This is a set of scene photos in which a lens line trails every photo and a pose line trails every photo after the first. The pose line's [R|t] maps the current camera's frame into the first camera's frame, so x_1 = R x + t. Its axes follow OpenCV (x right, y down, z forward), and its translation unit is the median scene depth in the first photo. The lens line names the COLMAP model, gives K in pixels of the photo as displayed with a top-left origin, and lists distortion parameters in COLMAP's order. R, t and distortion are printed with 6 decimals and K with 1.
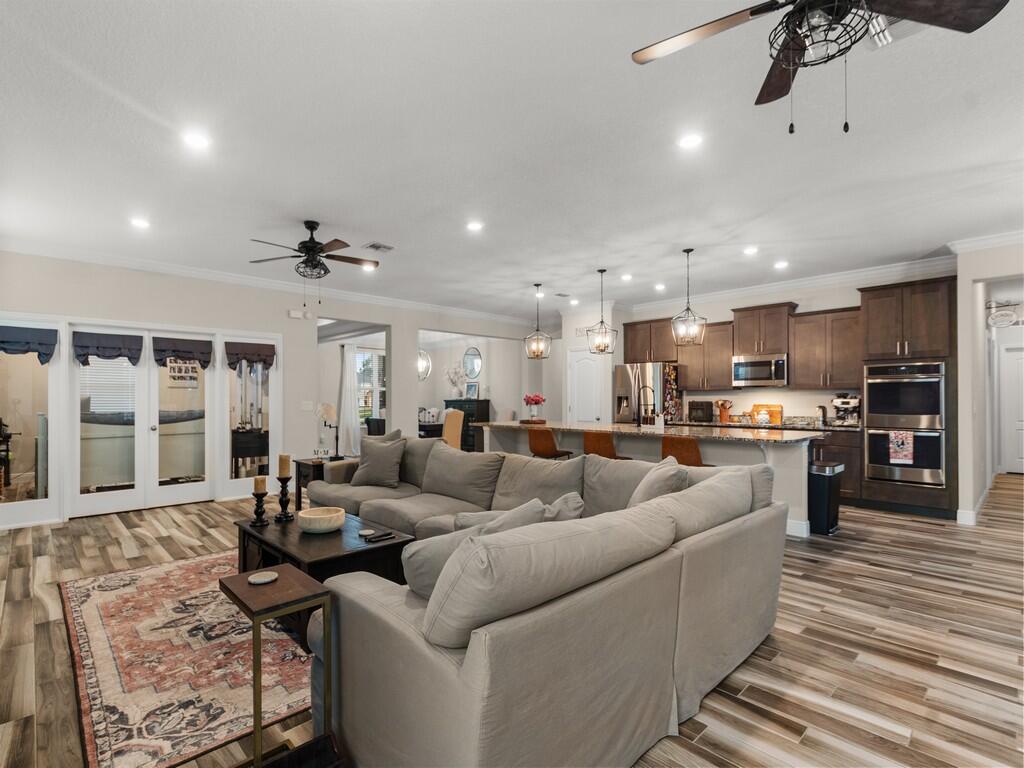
lens RADIAL K [[503.3, 0, 510.2], [0, 503.3, 390.8], [0, 0, 1]] dist [0.004452, 0.002070]
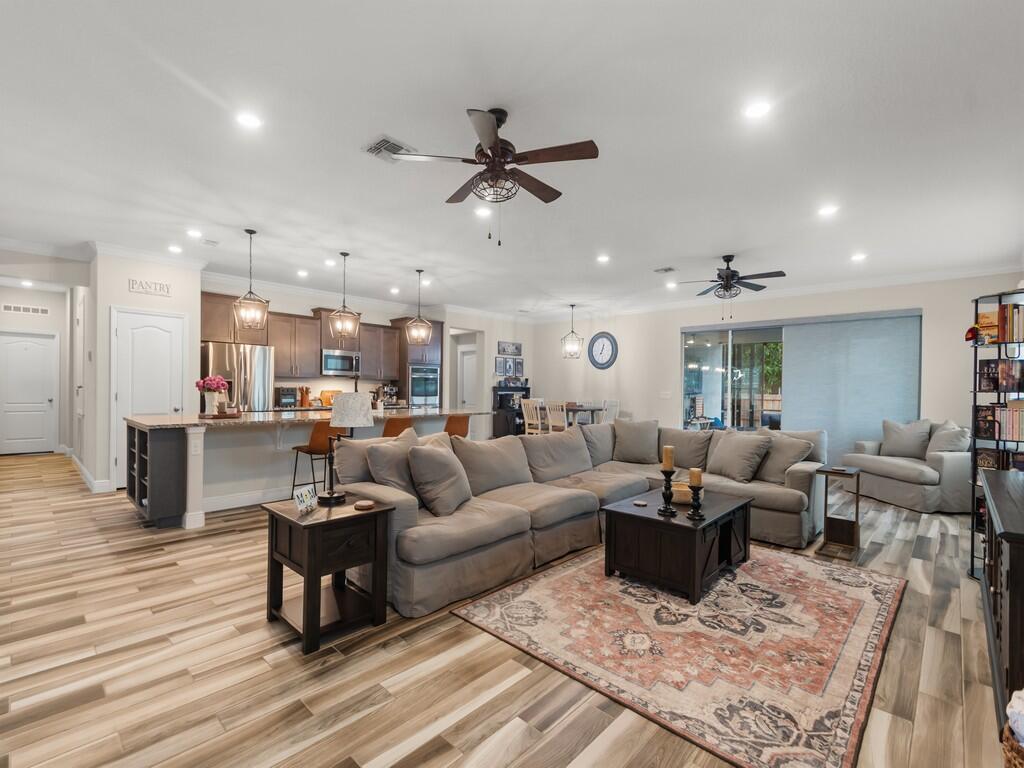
lens RADIAL K [[469.3, 0, 482.7], [0, 469.3, 389.6], [0, 0, 1]] dist [0.004038, -0.000565]
pose [[-0.021914, -0.002047, 0.999758, -1.533738], [-0.029774, 0.999556, 0.001394, 0.030547], [-0.999316, -0.029736, -0.021965, 1.580858]]
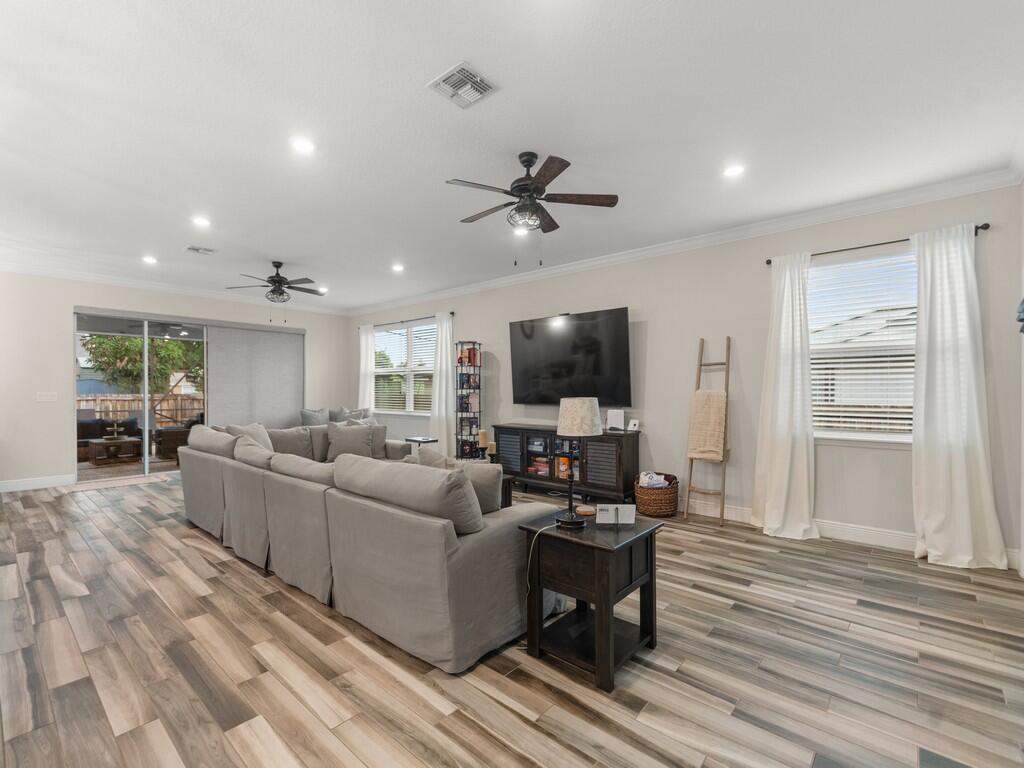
lens RADIAL K [[454.6, 0, 514.0], [0, 454.6, 388.3], [0, 0, 1]] dist [-0.004415, -0.000283]
pose [[-0.996644, 0.002470, -0.081821, -0.467258], [0.004249, 0.999758, -0.021574, 0.047681], [0.081748, -0.021850, -0.996414, 2.594640]]
